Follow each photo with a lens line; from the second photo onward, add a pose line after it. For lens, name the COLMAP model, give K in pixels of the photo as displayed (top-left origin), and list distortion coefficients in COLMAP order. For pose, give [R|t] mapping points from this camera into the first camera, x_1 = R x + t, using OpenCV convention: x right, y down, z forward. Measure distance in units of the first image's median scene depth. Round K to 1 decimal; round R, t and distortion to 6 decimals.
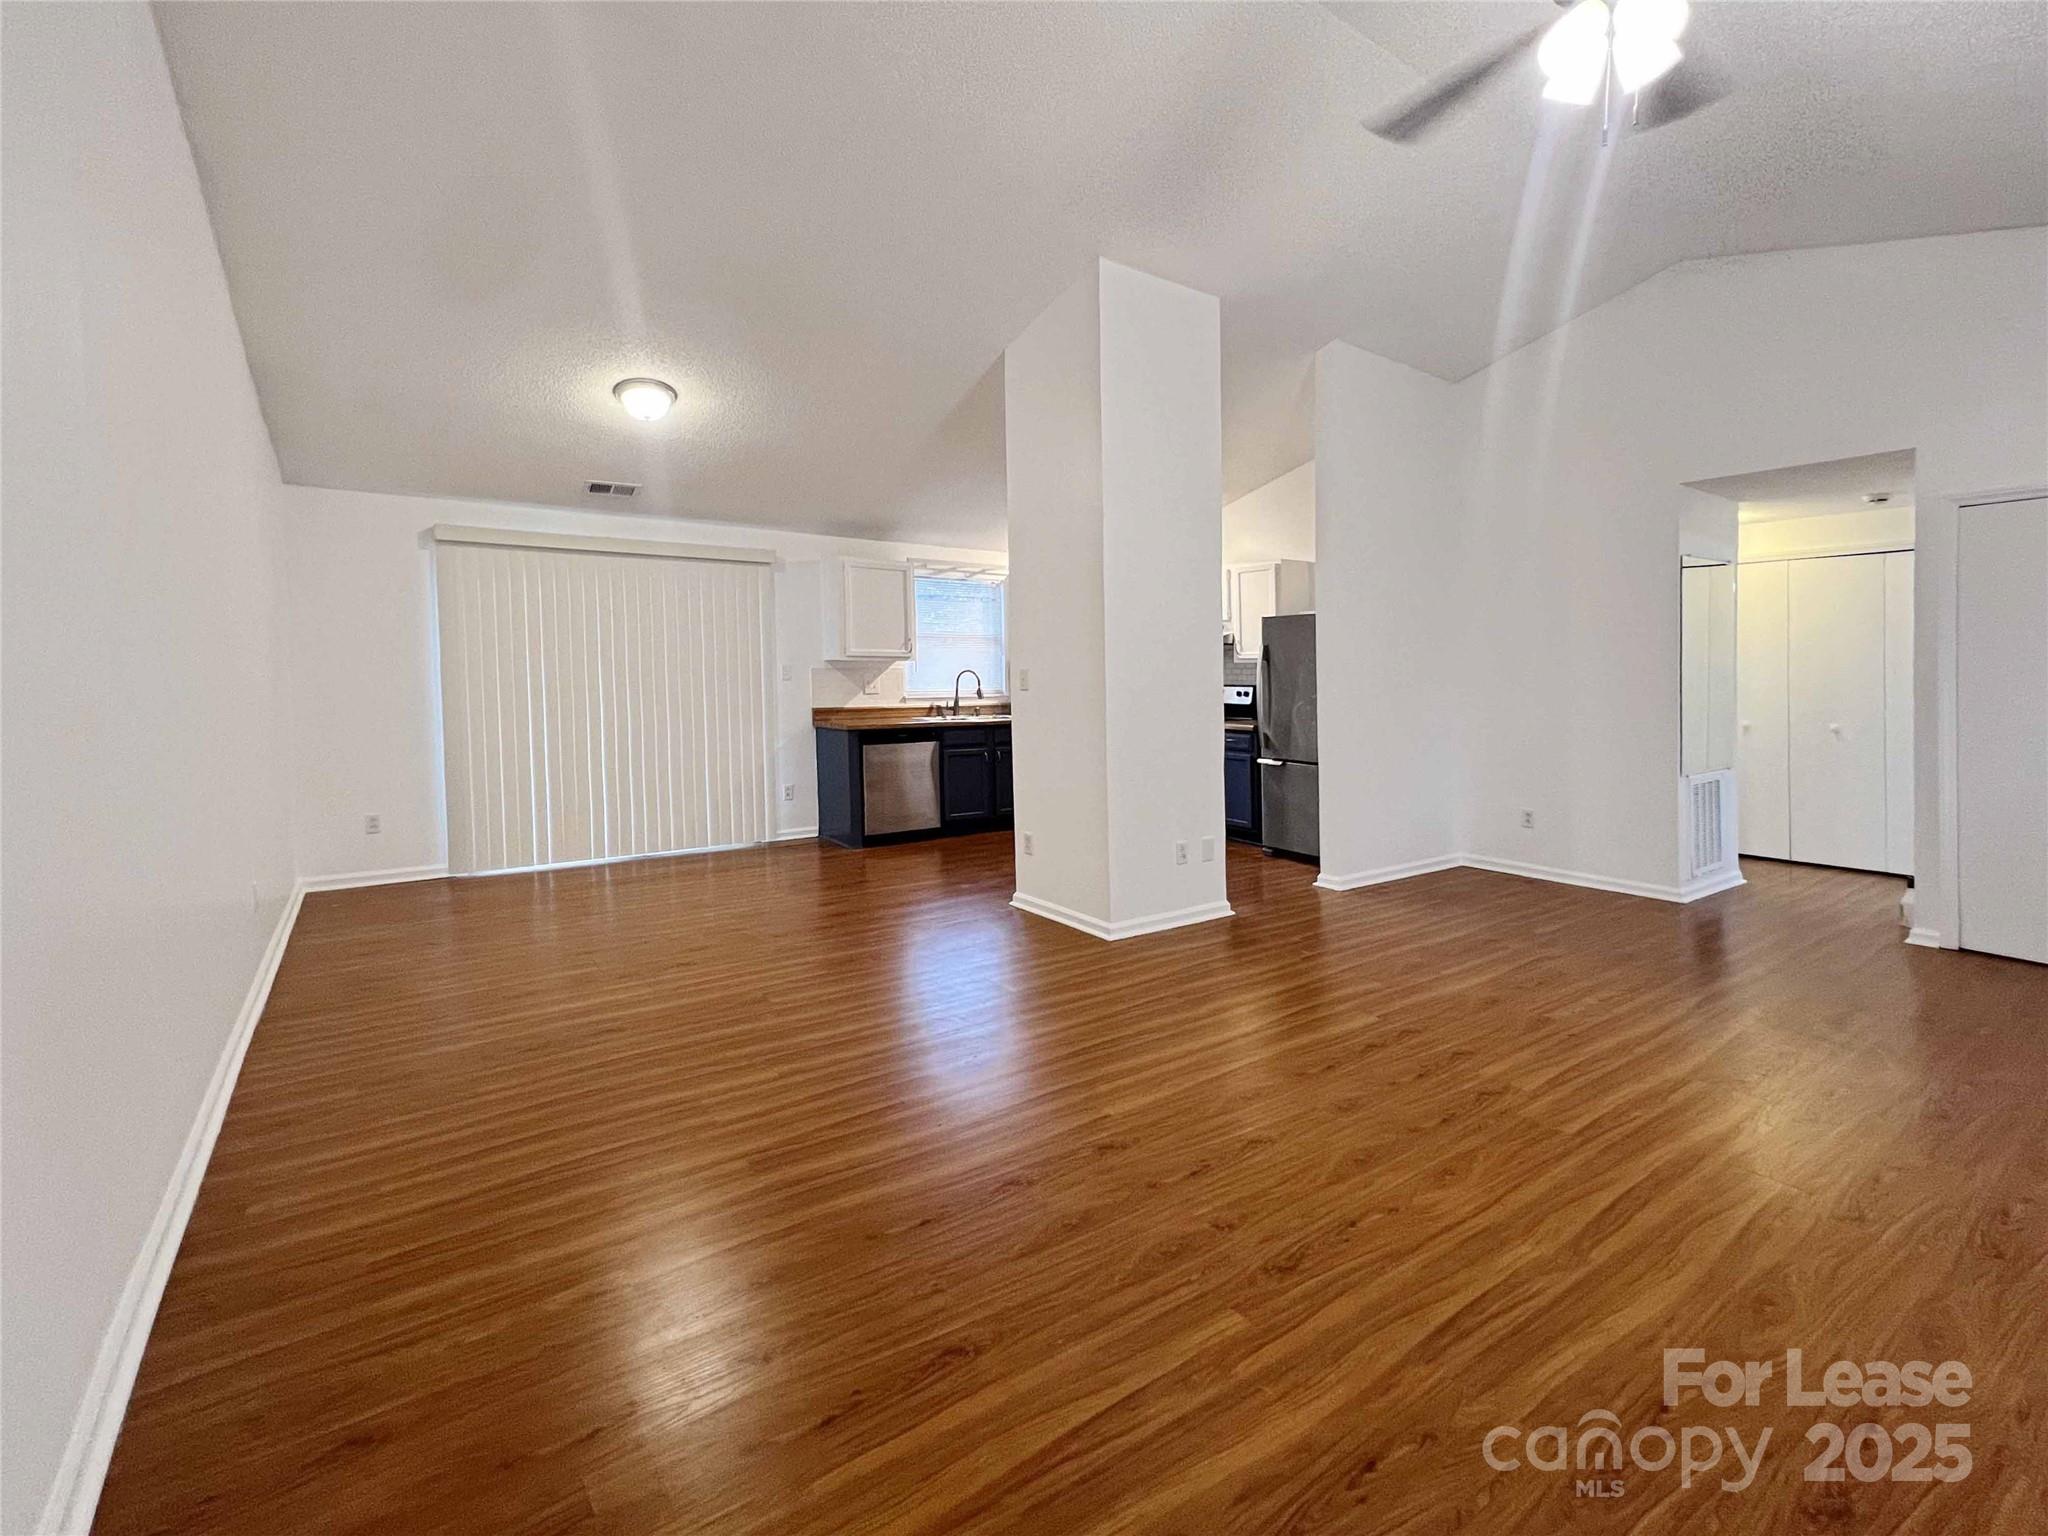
lens RADIAL K [[1010.7, 0, 1024.0], [0, 1010.7, 768.0], [0, 0, 1]] dist [0.001240, 0.000331]
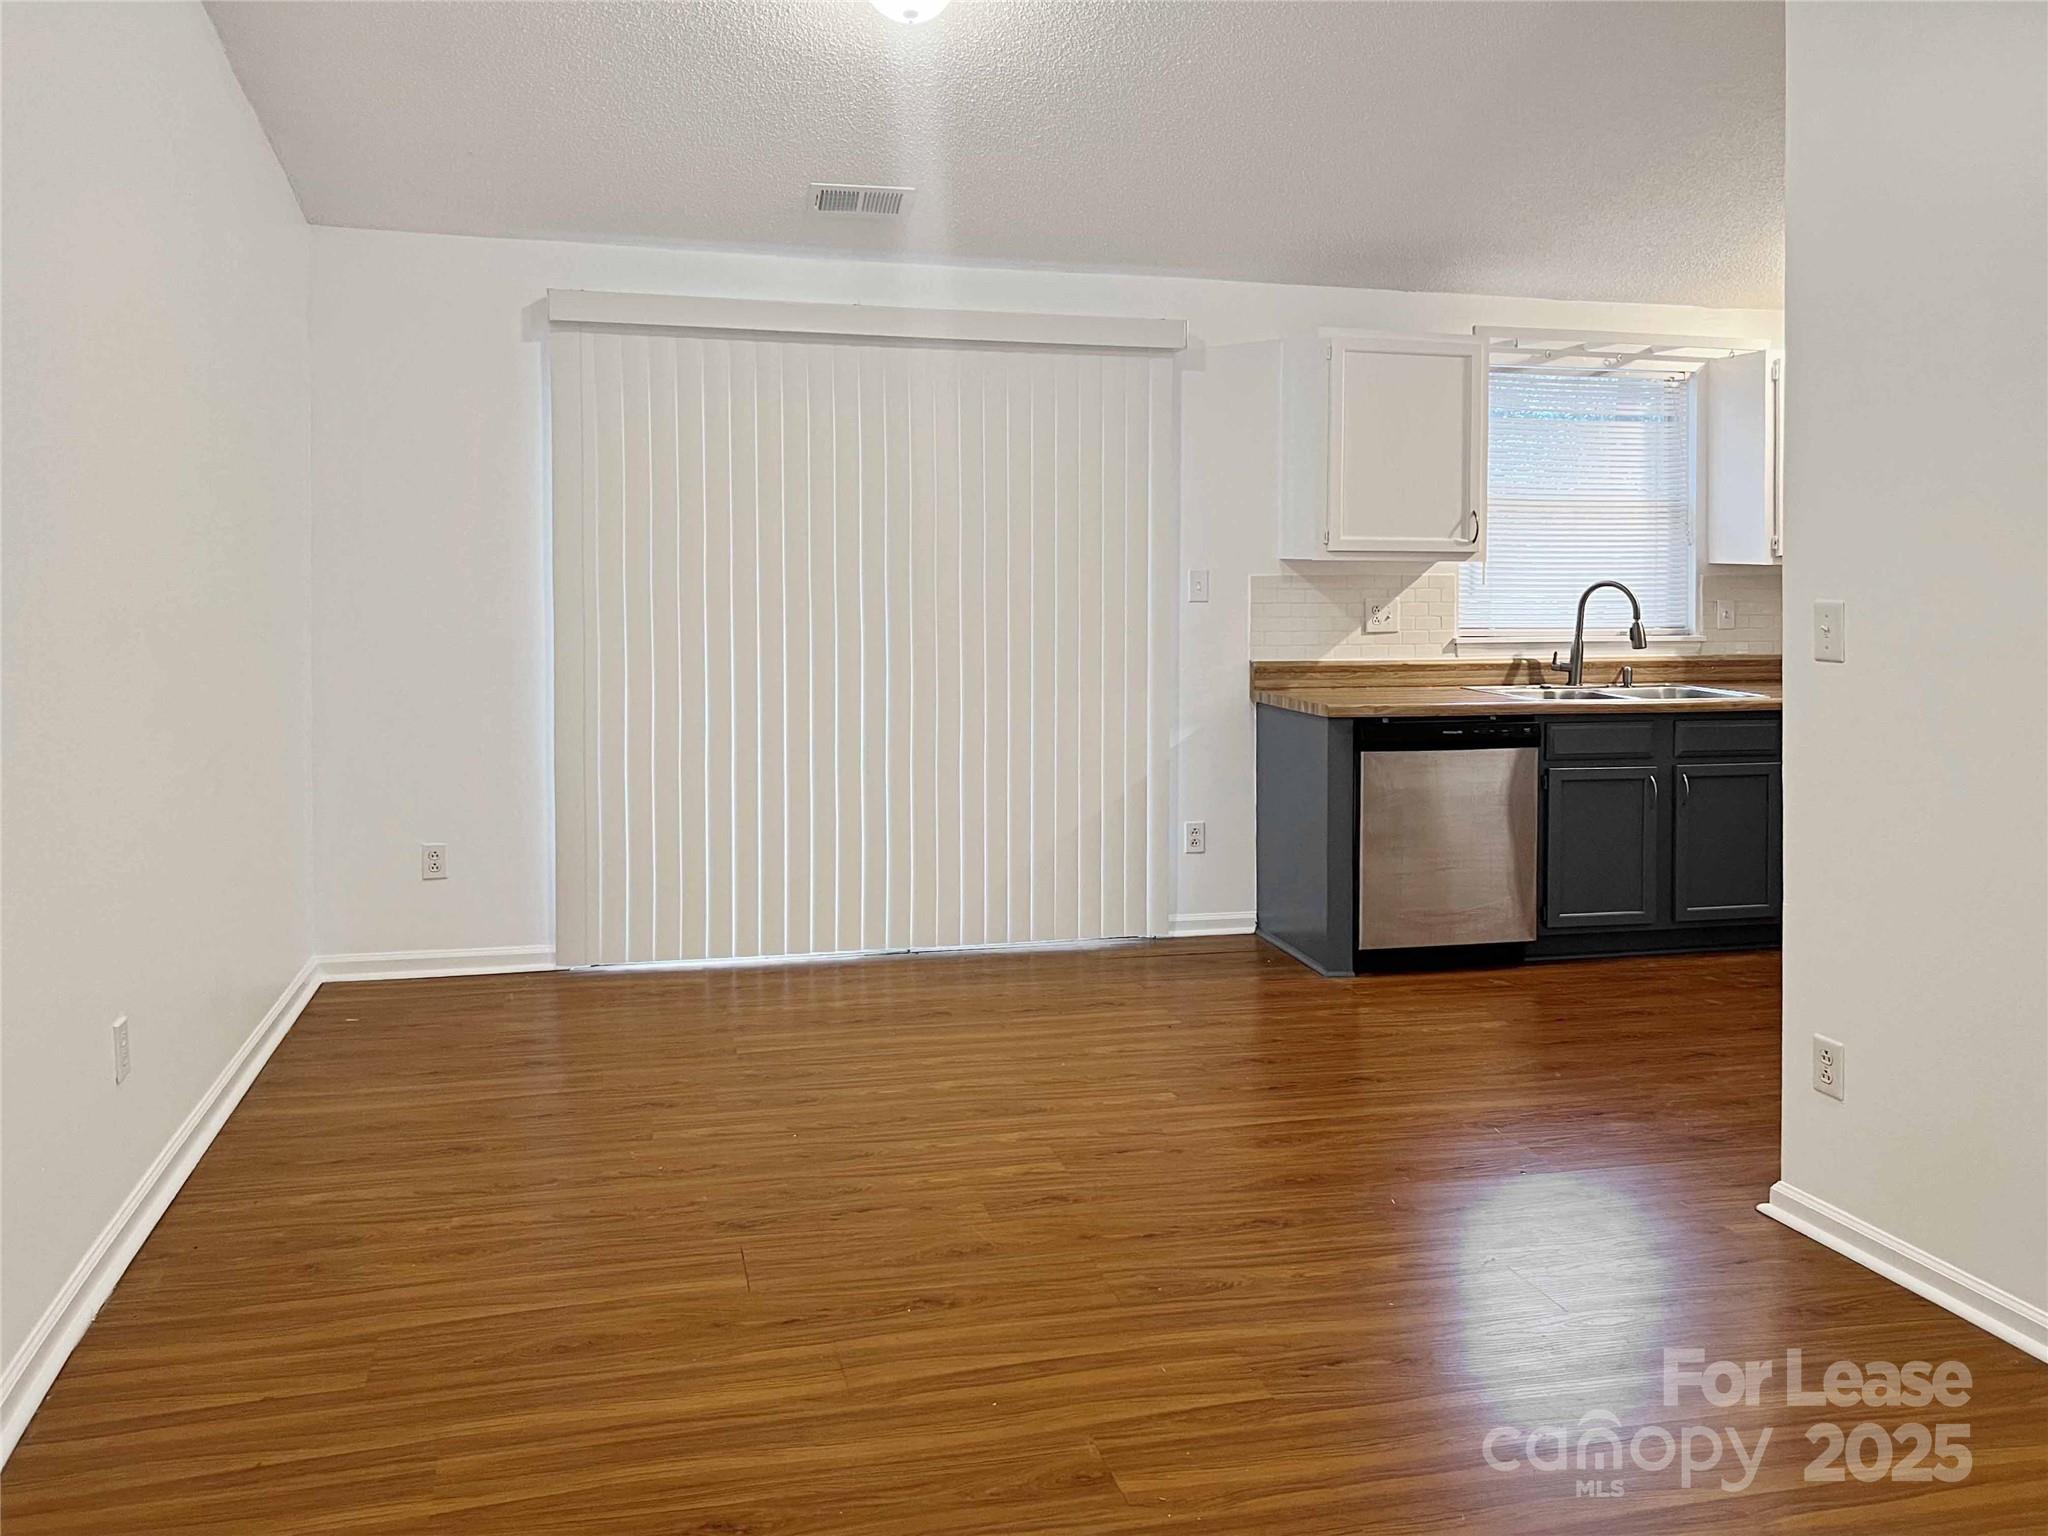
lens RADIAL K [[1915.2, 0, 1024.0], [0, 1915.2, 768.0], [0, 0, 1]] dist [0.141631, -0.003314]
pose [[0.948414, 0.037105, -0.314854, -0.028329], [-0.034863, 0.999311, 0.012753, -0.018249], [0.315111, -0.001119, 0.949054, 0.127854]]
